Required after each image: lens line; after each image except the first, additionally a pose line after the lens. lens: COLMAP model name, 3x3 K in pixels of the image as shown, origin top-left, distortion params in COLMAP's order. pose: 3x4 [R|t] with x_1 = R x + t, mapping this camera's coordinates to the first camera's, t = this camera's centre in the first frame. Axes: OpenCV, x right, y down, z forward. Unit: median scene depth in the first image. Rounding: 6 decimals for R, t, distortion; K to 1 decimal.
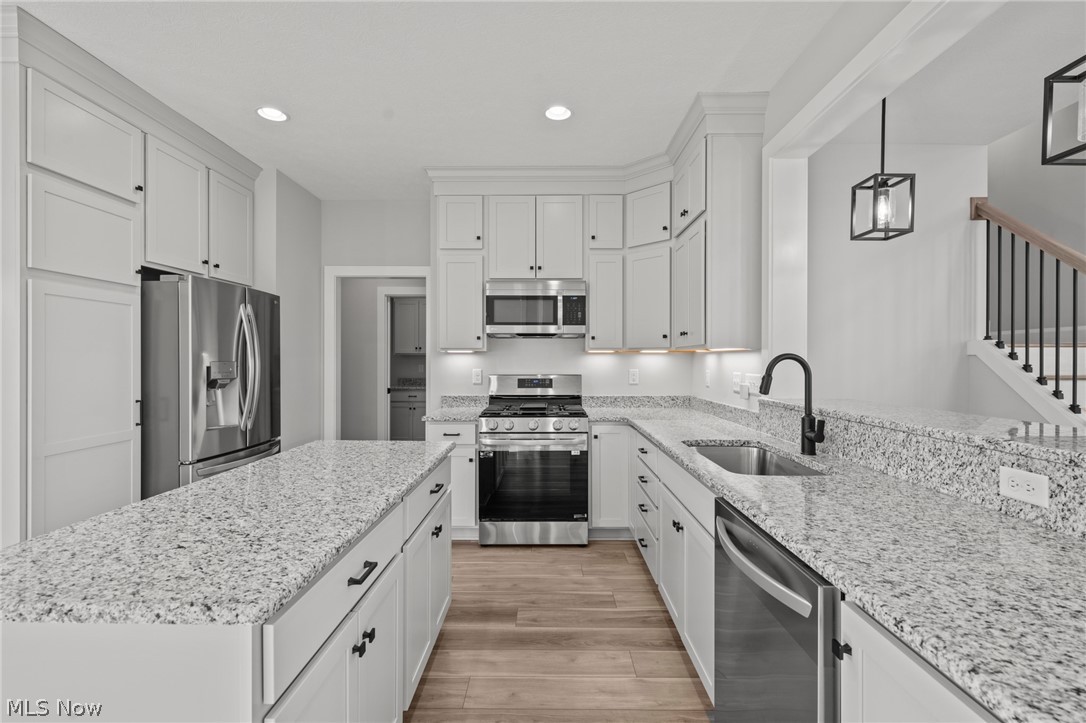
lens RADIAL K [[480.1, 0, 546.0], [0, 480.1, 359.8], [0, 0, 1]] dist [0.001802, -0.000144]
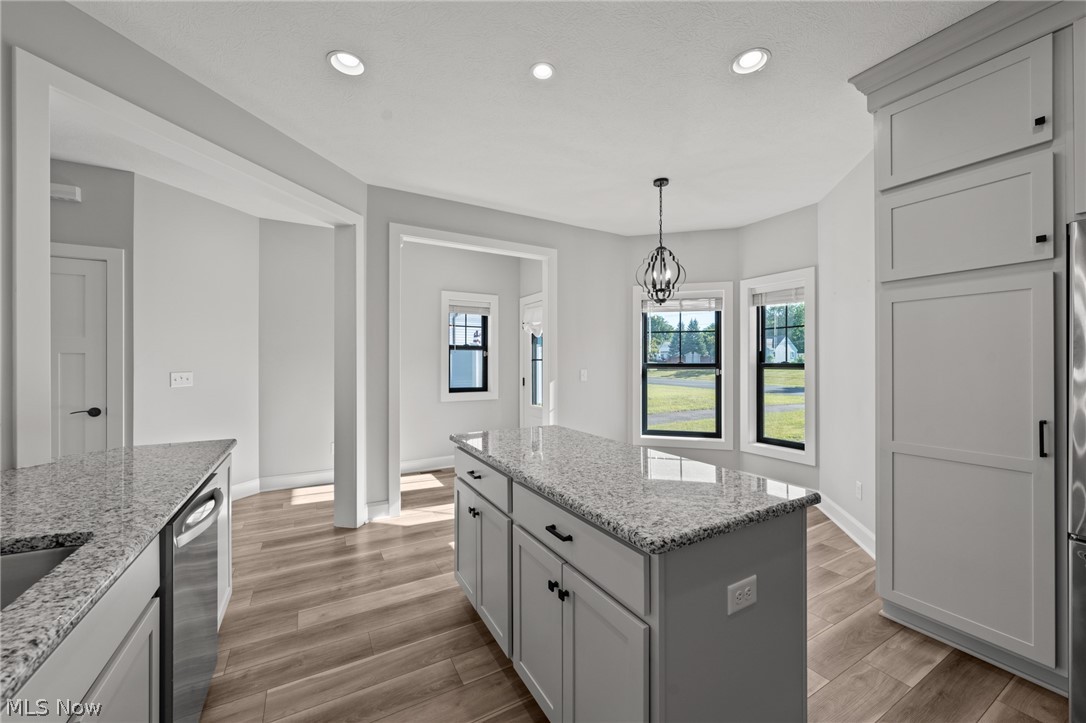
lens RADIAL K [[412.8, 0, 546.8], [0, 412.8, 359.7], [0, 0, 1]] dist [-0.001803, 0.000048]
pose [[-0.863464, -0.004108, -0.504394, 0.072072], [-0.001265, 0.999981, -0.005979, -0.000457], [0.504409, -0.004525, -0.863453, 0.952122]]
